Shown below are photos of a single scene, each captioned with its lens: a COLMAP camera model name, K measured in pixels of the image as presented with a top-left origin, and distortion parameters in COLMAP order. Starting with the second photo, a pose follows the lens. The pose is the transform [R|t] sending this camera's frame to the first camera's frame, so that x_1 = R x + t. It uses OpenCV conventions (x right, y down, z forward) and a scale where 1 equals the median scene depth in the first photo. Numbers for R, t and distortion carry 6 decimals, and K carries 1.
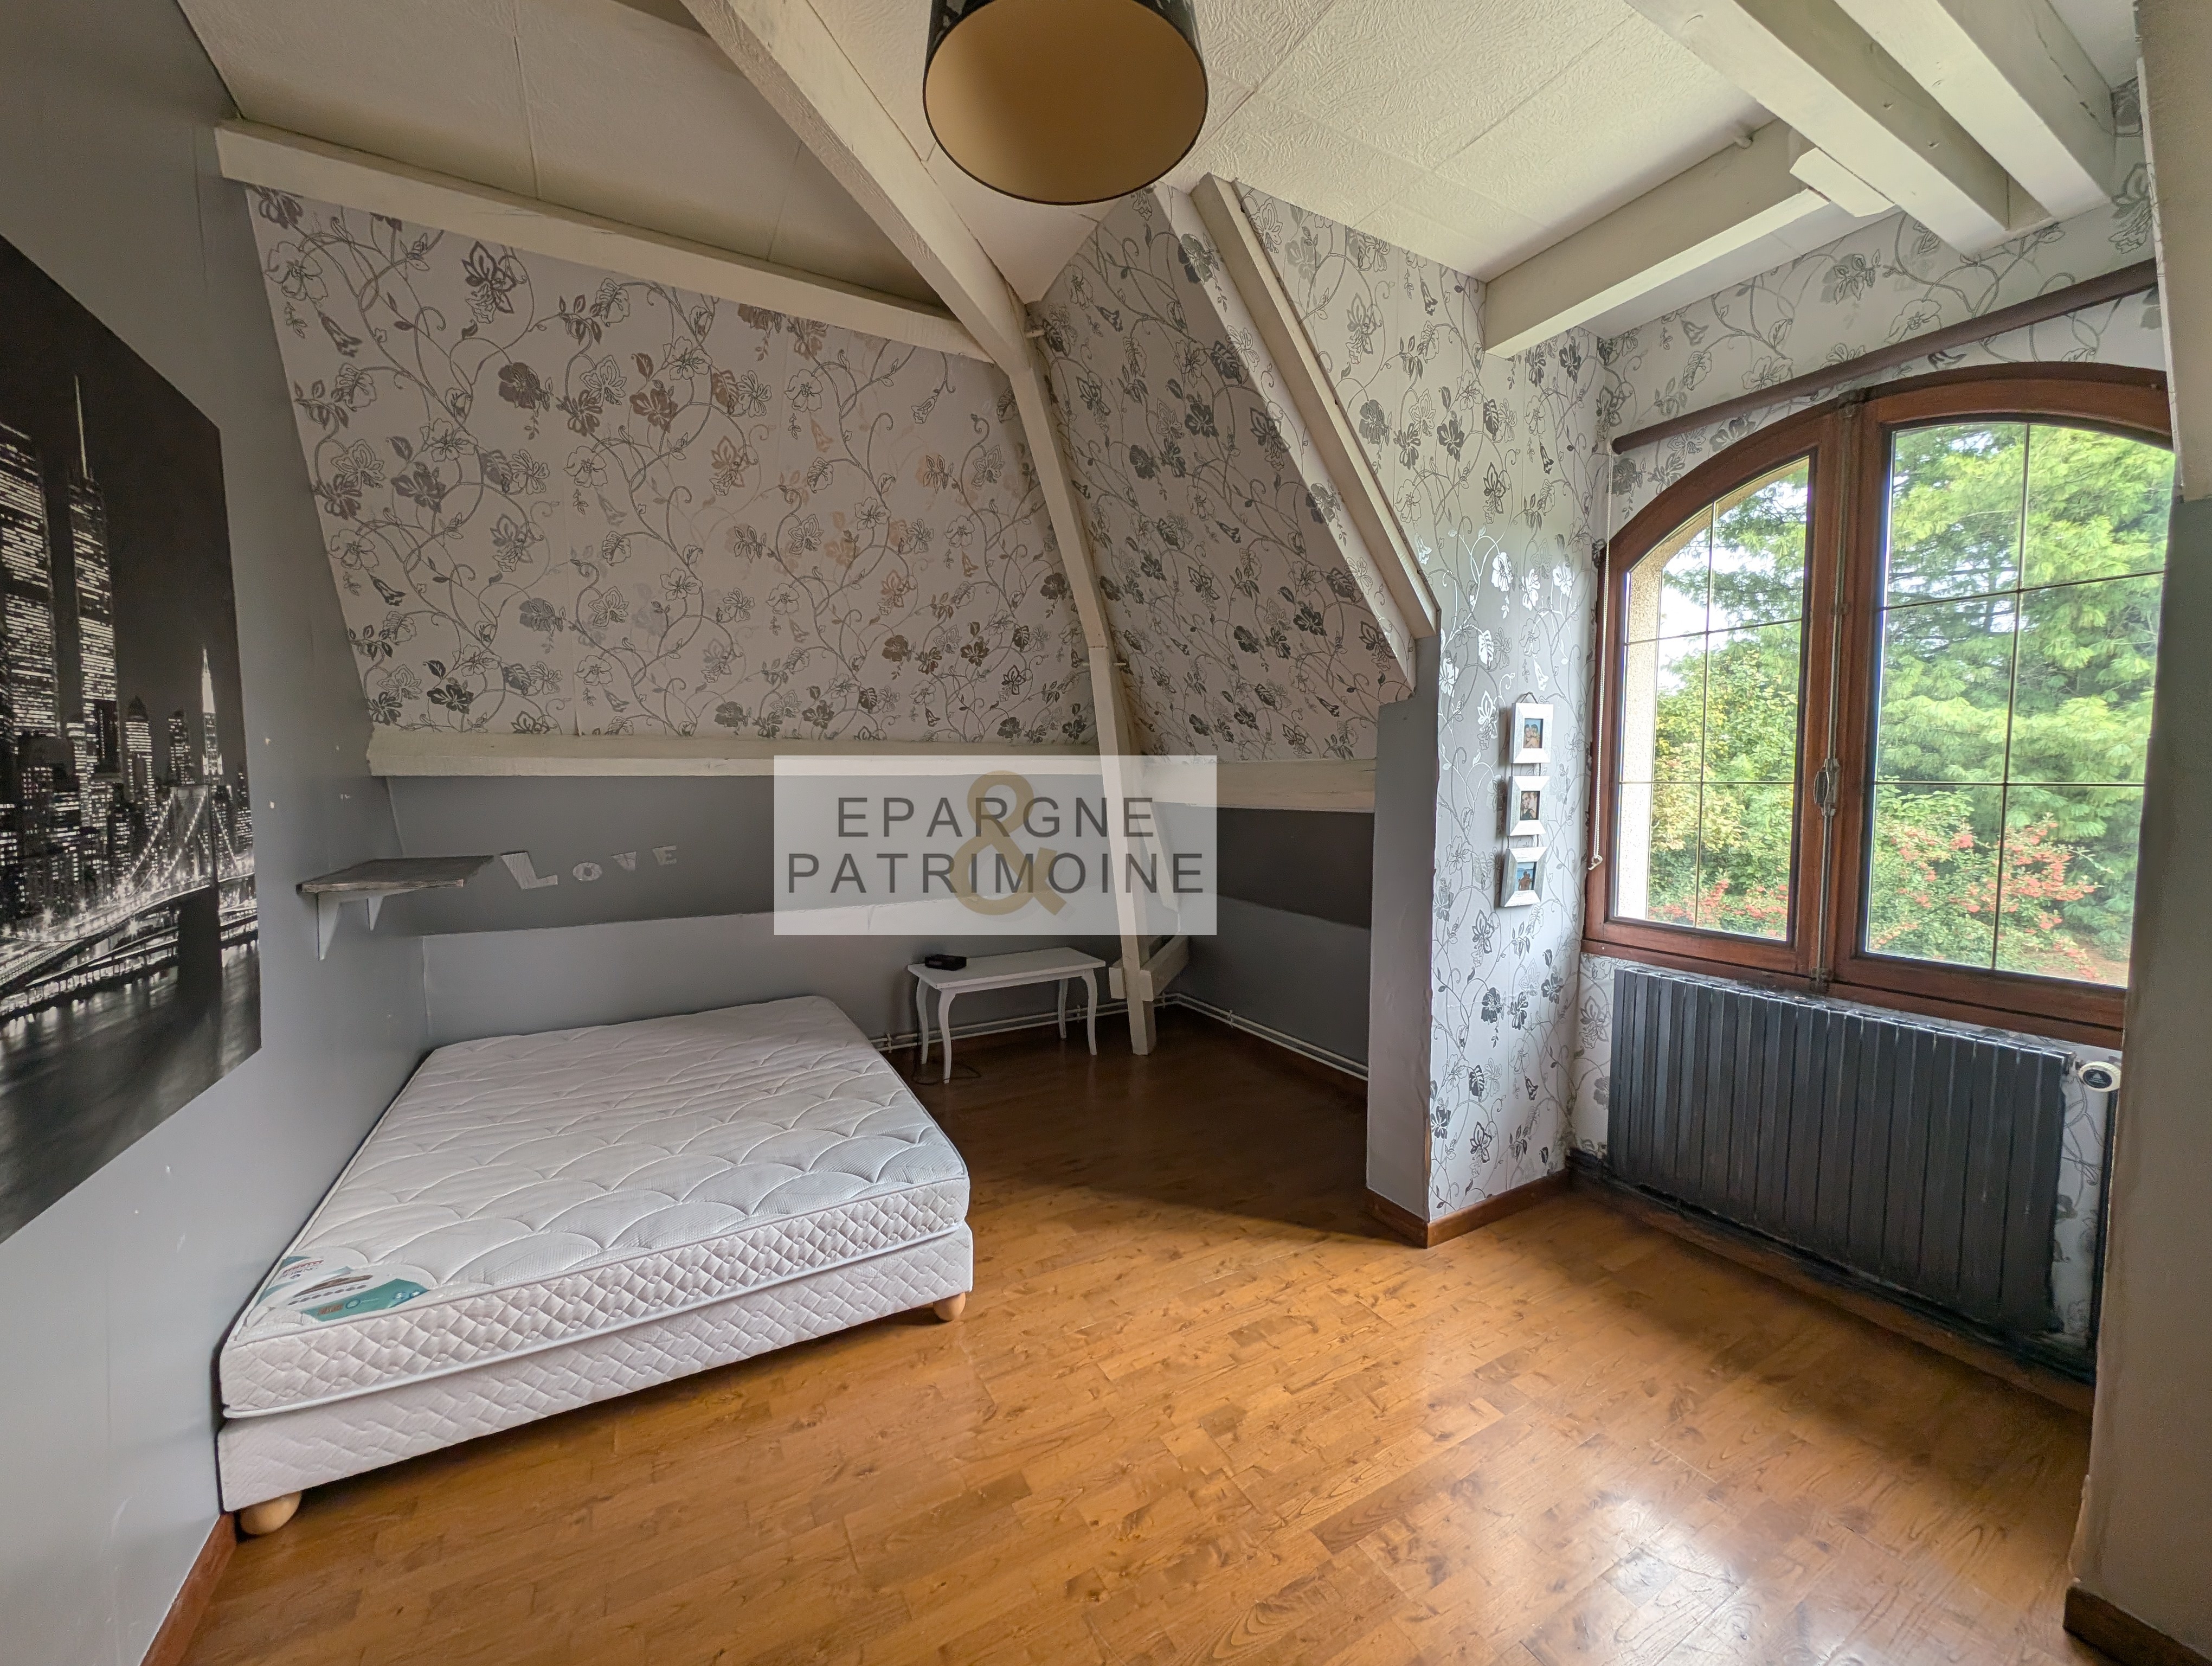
lens RADIAL K [[857.6, 0, 1106.0], [0, 857.6, 833.0], [0, 0, 1]] dist [-0.000239, -0.000010]
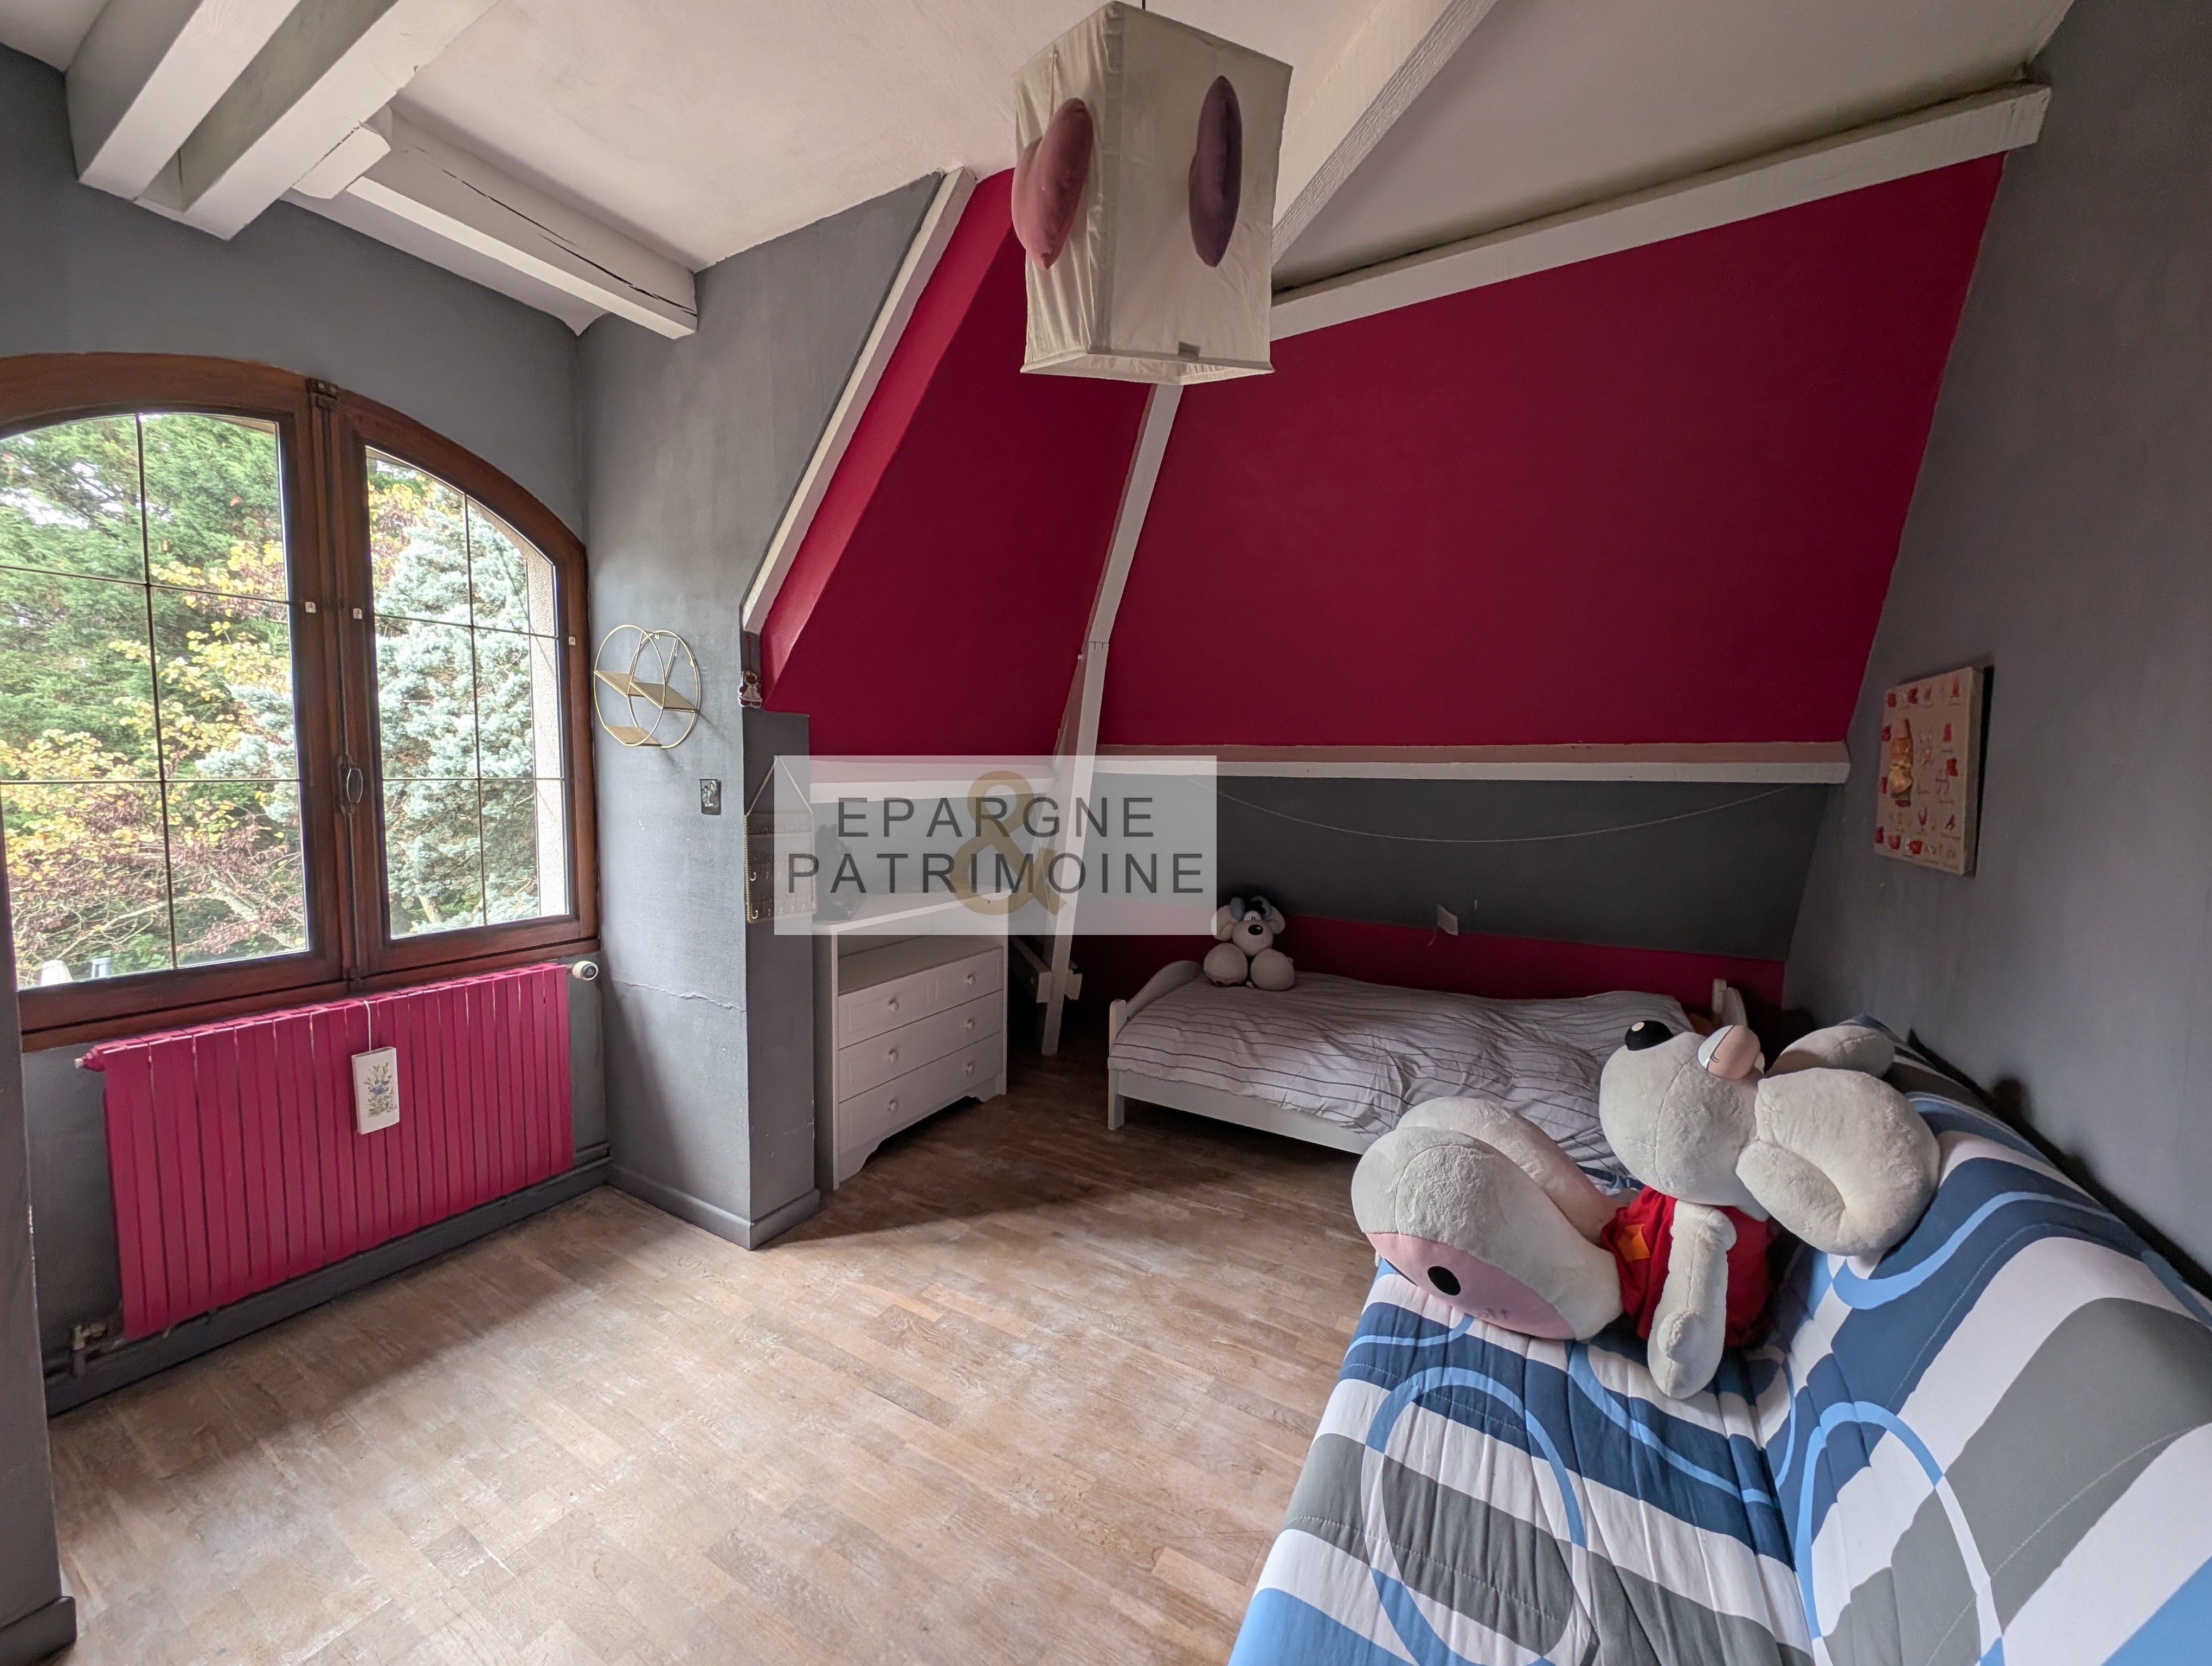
lens RADIAL K [[785.8, 0, 1106.0], [0, 785.8, 833.0], [0, 0, 1]] dist [0.000298, 0.000015]
pose [[-0.529300, -0.051309, 0.846882, -0.402224], [0.042980, 0.995267, 0.087162, -0.040509], [-0.847345, 0.082534, -0.524589, 0.750477]]
